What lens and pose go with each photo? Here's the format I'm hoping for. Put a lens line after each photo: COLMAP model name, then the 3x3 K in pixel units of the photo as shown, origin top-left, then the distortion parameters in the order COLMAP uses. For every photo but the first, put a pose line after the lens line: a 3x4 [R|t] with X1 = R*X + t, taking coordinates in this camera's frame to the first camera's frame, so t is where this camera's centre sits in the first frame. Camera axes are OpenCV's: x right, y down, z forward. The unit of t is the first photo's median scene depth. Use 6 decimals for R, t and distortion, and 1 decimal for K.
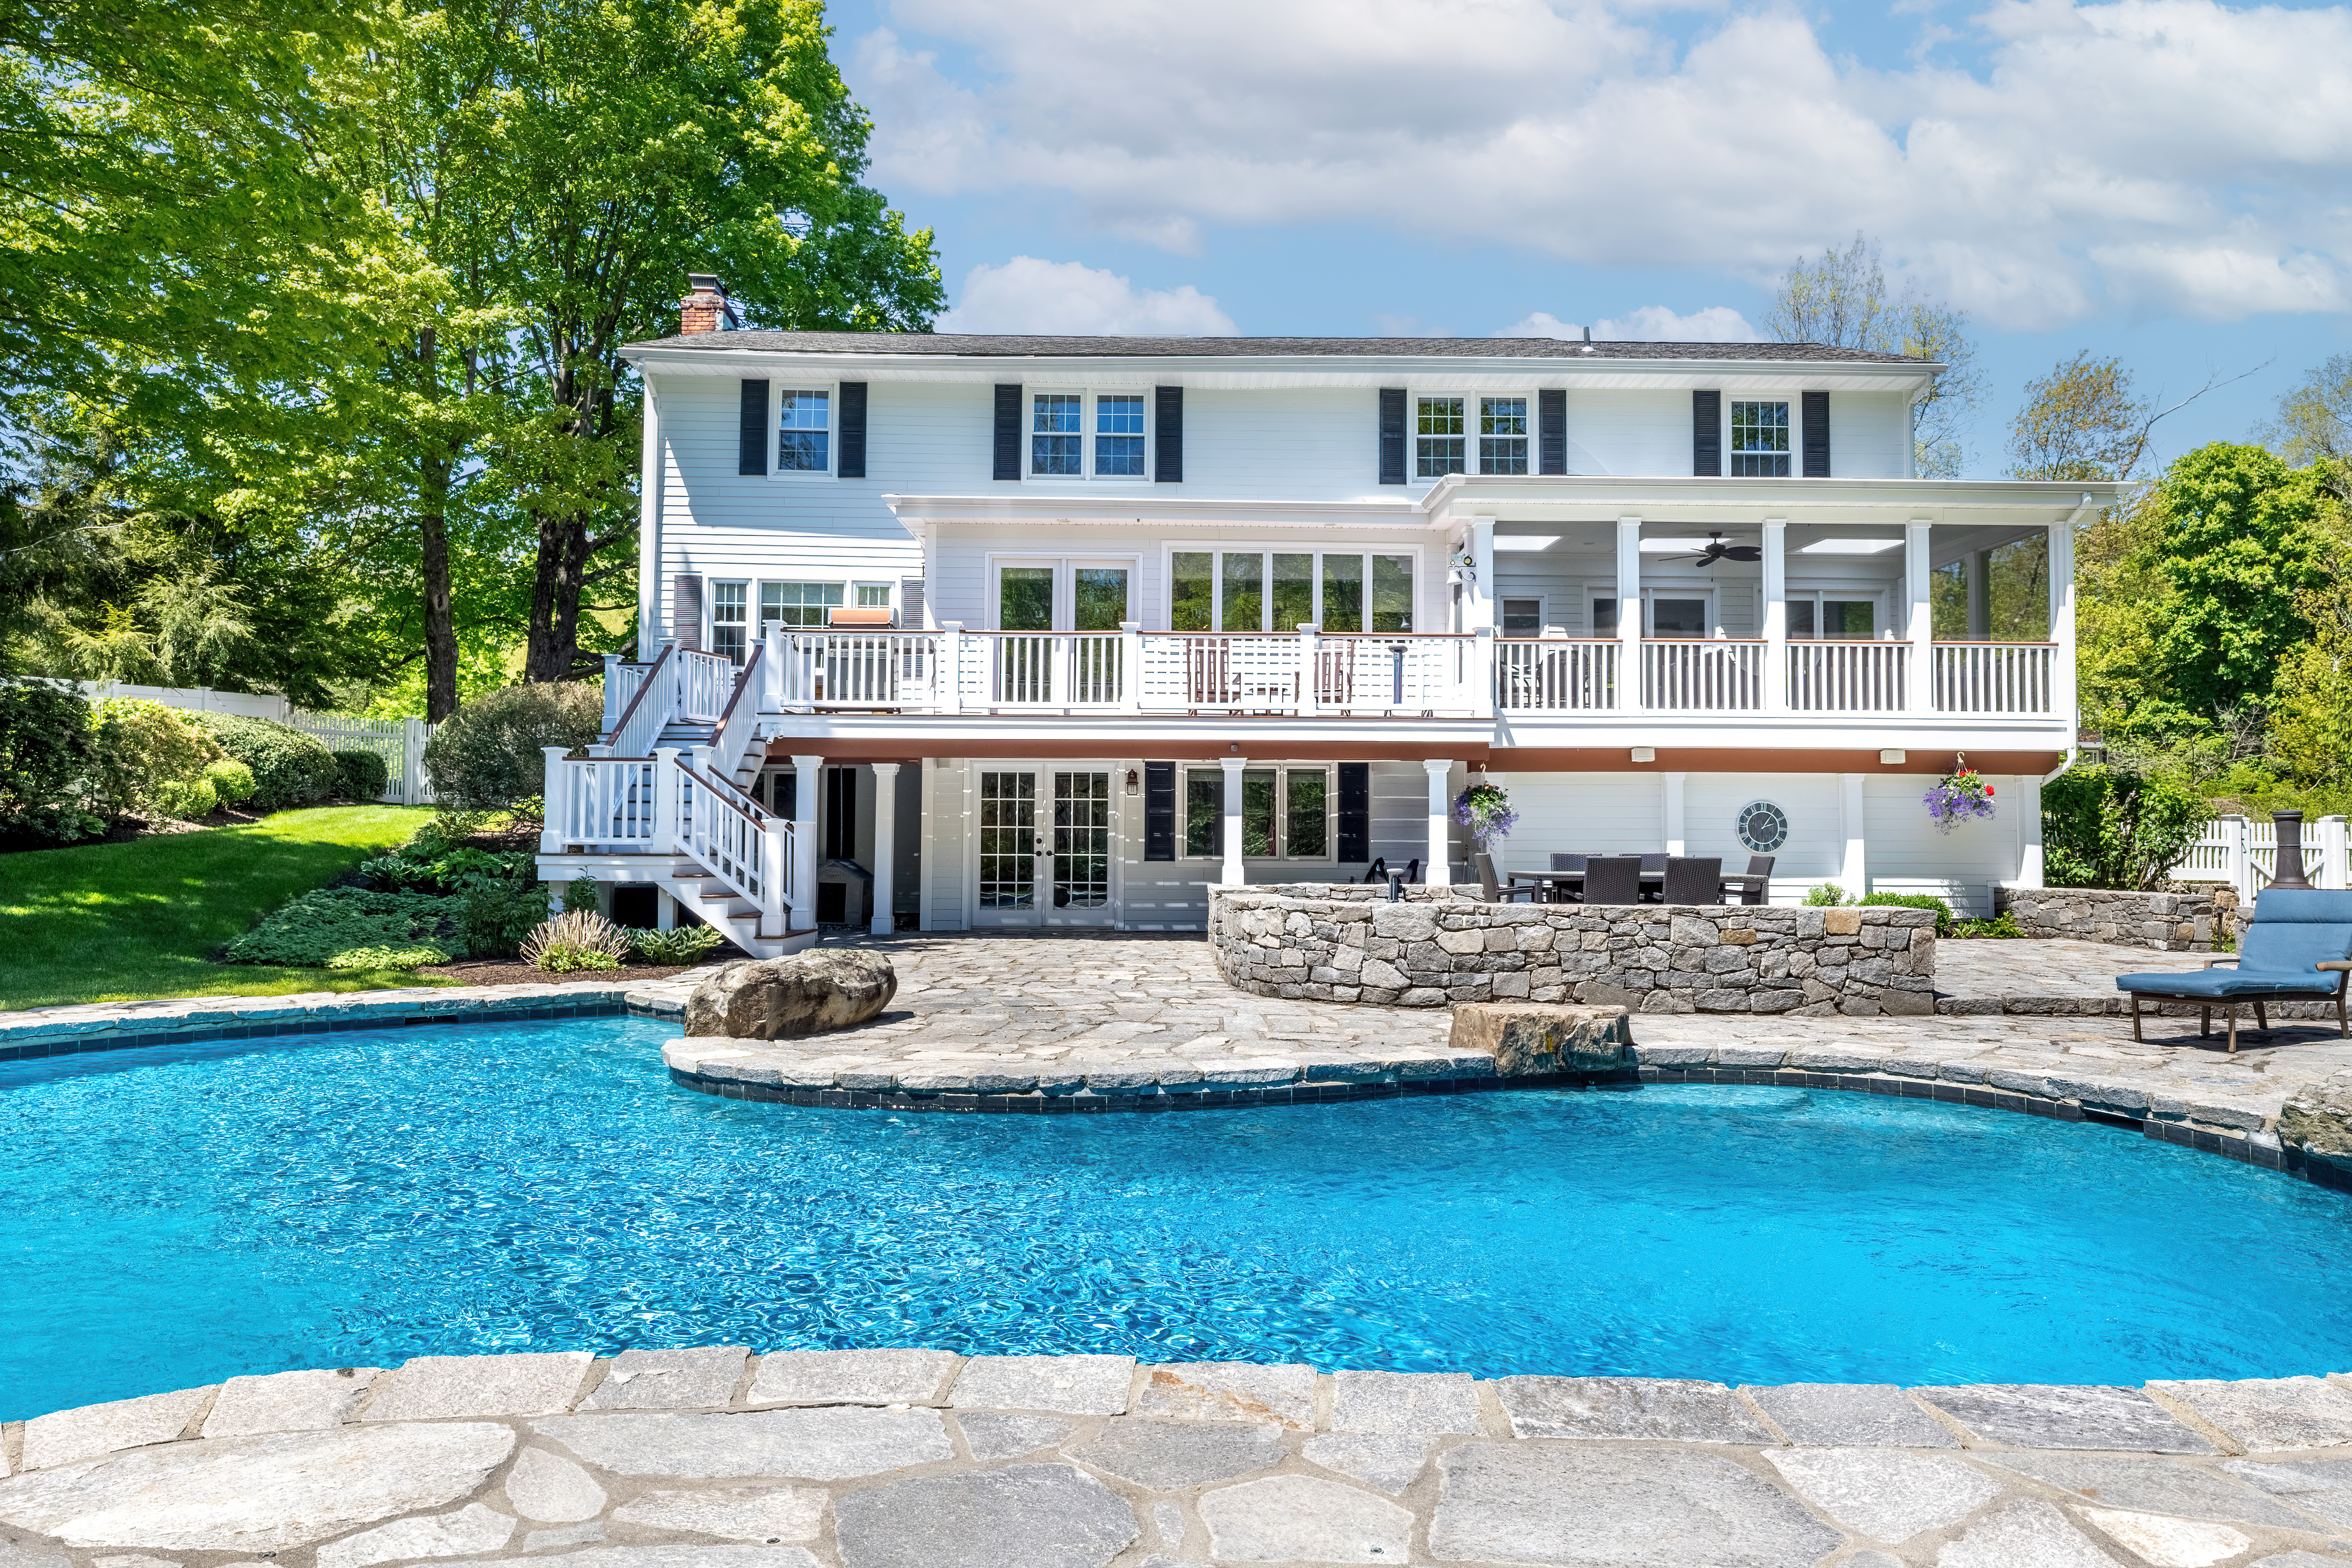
lens RADIAL K [[1507.9, 0, 1176.8], [0, 1507.9, 787.9], [0, 0, 1]] dist [-0.002444, -0.000453]
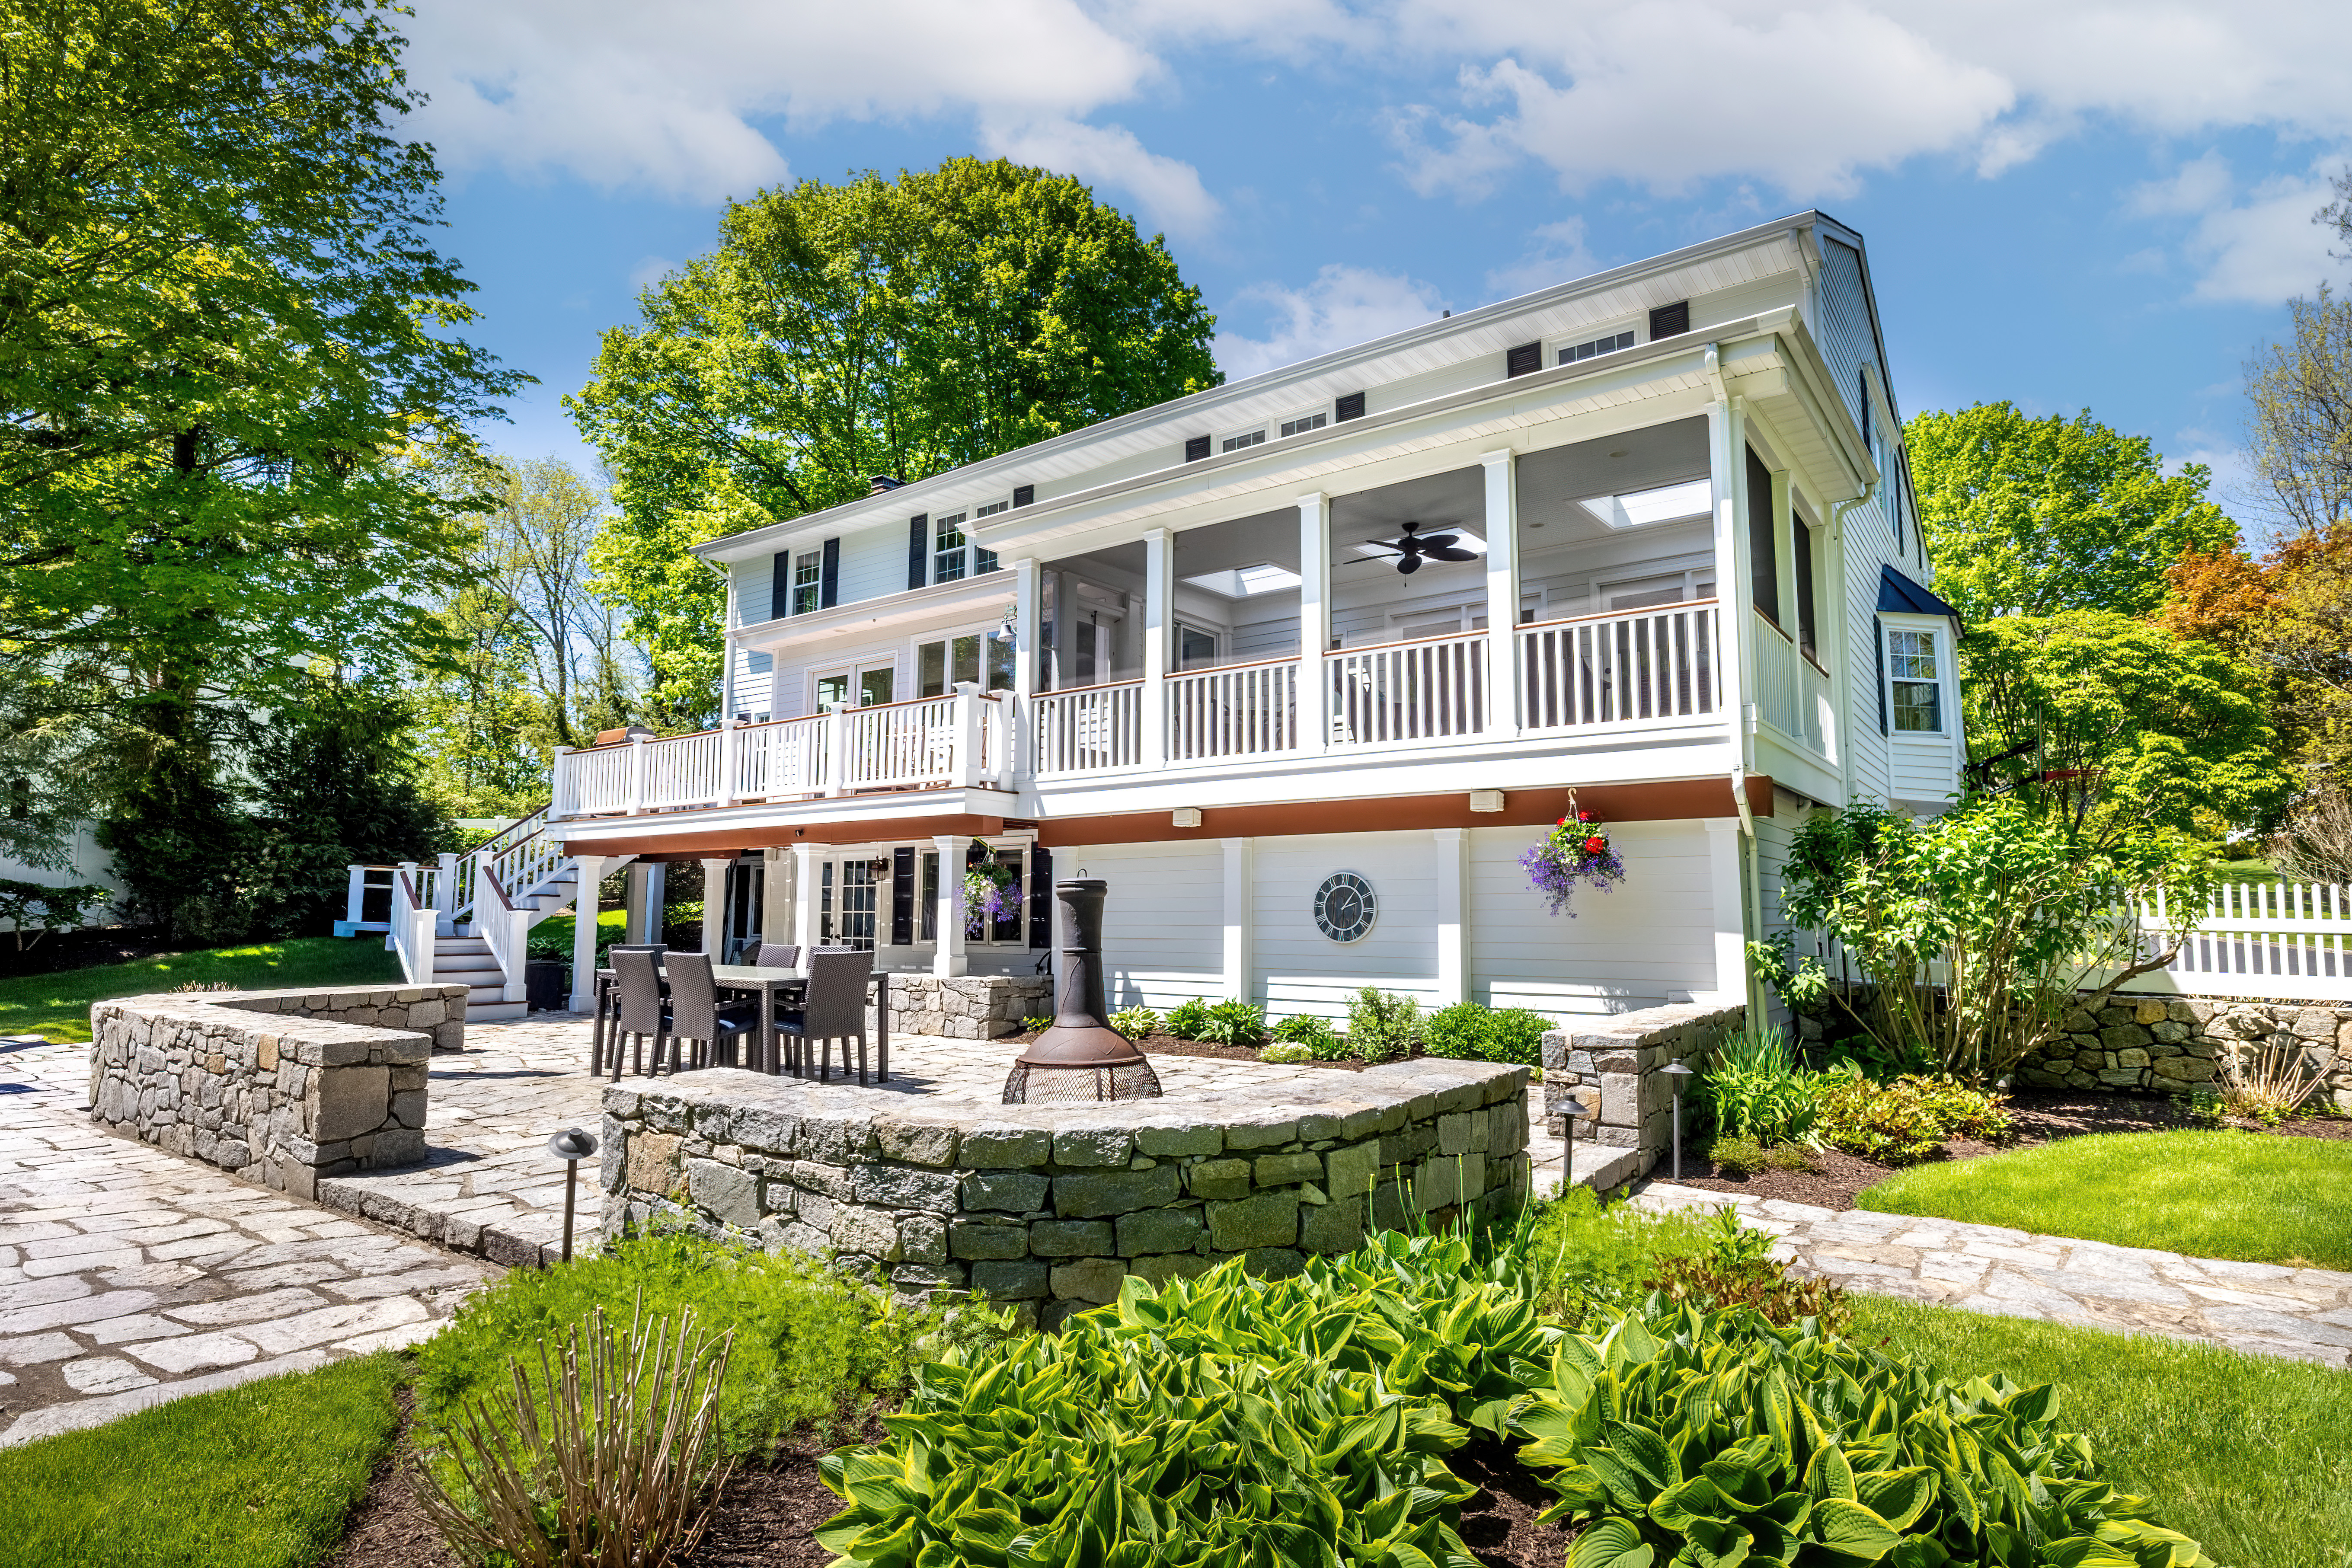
lens RADIAL K [[1247.3, 0, 1175.1], [0, 1247.3, 777.7], [0, 0, 1]] dist [-0.000027, 0.000002]
pose [[0.782019, -0.071969, -0.619085, 0.705341], [0.023836, 0.996038, -0.085680, 0.013142], [0.622798, 0.052247, 0.780636, 0.470832]]
